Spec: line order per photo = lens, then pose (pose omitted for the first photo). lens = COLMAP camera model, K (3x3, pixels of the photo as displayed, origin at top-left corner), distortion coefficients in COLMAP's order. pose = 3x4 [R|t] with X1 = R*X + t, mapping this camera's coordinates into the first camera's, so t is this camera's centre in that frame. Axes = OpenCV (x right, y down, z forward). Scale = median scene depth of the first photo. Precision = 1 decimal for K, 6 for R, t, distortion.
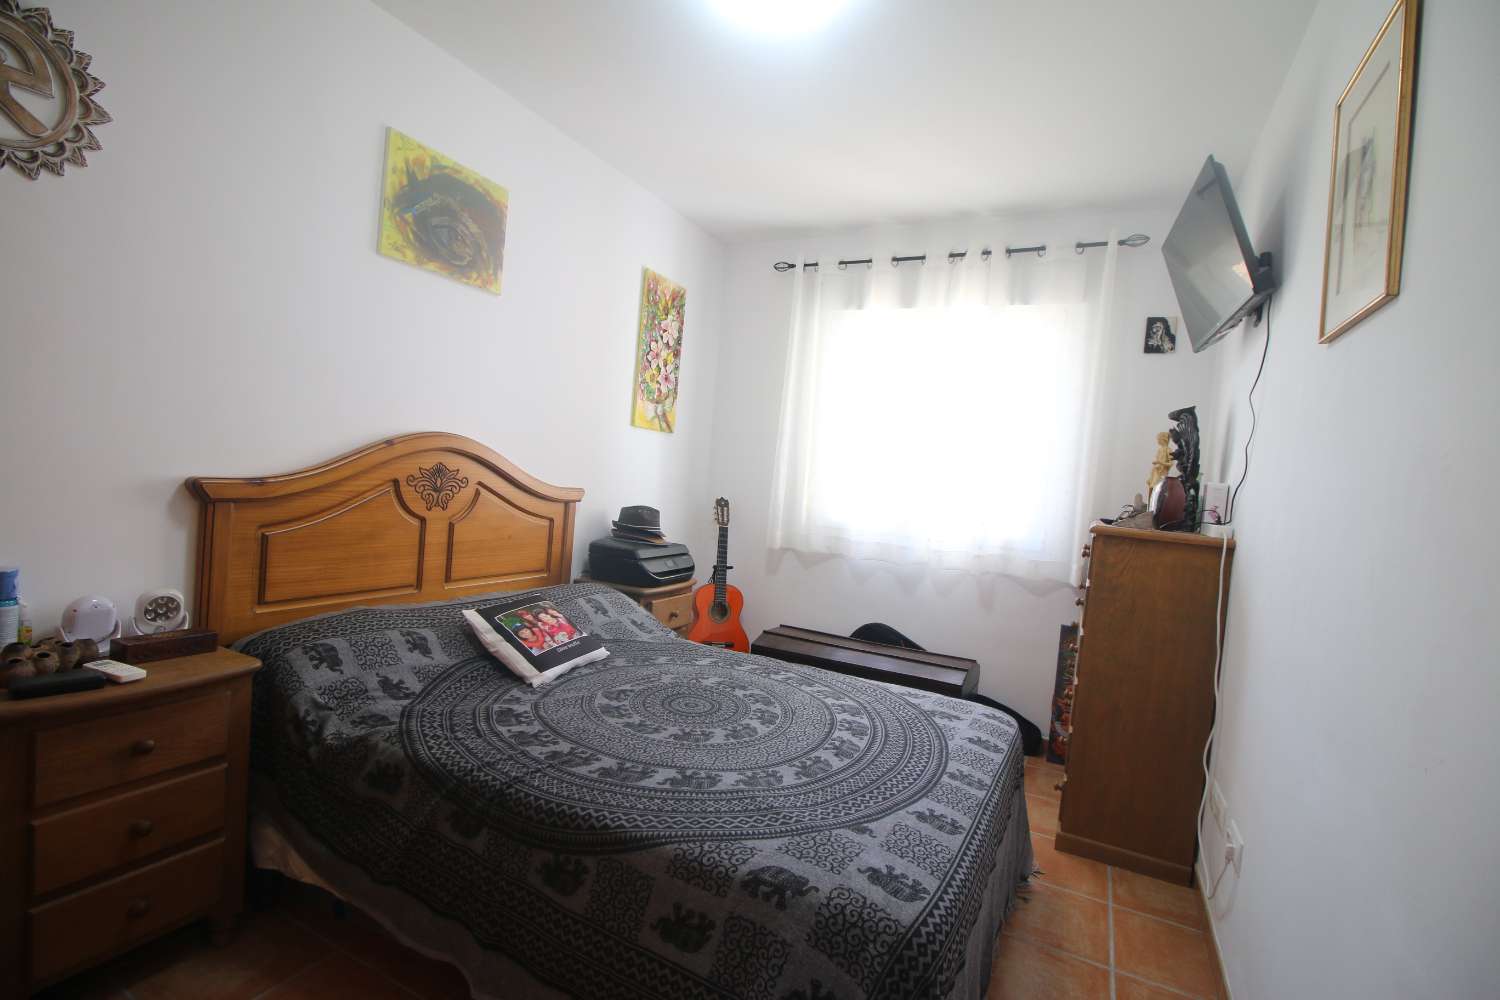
lens RADIAL K [[694.3, 0, 752.2], [0, 694.3, 496.1], [0, 0, 1]] dist [-0.005692, -0.009583]
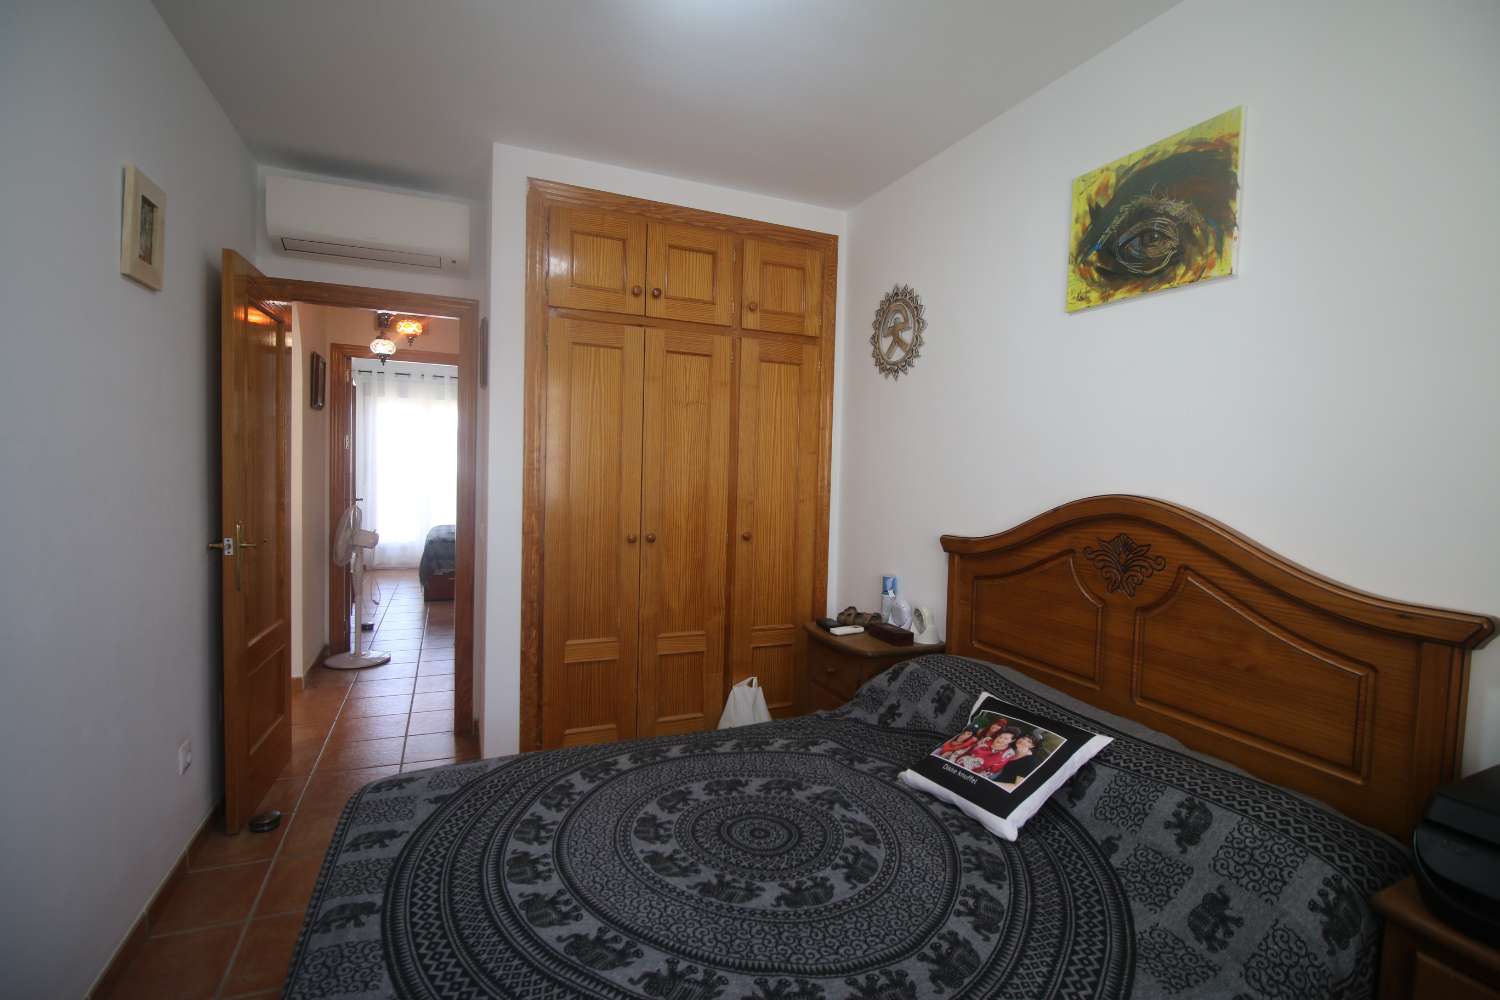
lens RADIAL K [[694.3, 0, 748.6], [0, 694.3, 495.8], [0, 0, 1]] dist [-0.005692, -0.009583]
pose [[-0.645645, -0.070180, -0.760406, 0.552819], [-0.104958, 0.994473, -0.002665, -0.058863], [0.756390, 0.078090, -0.649443, 1.569791]]
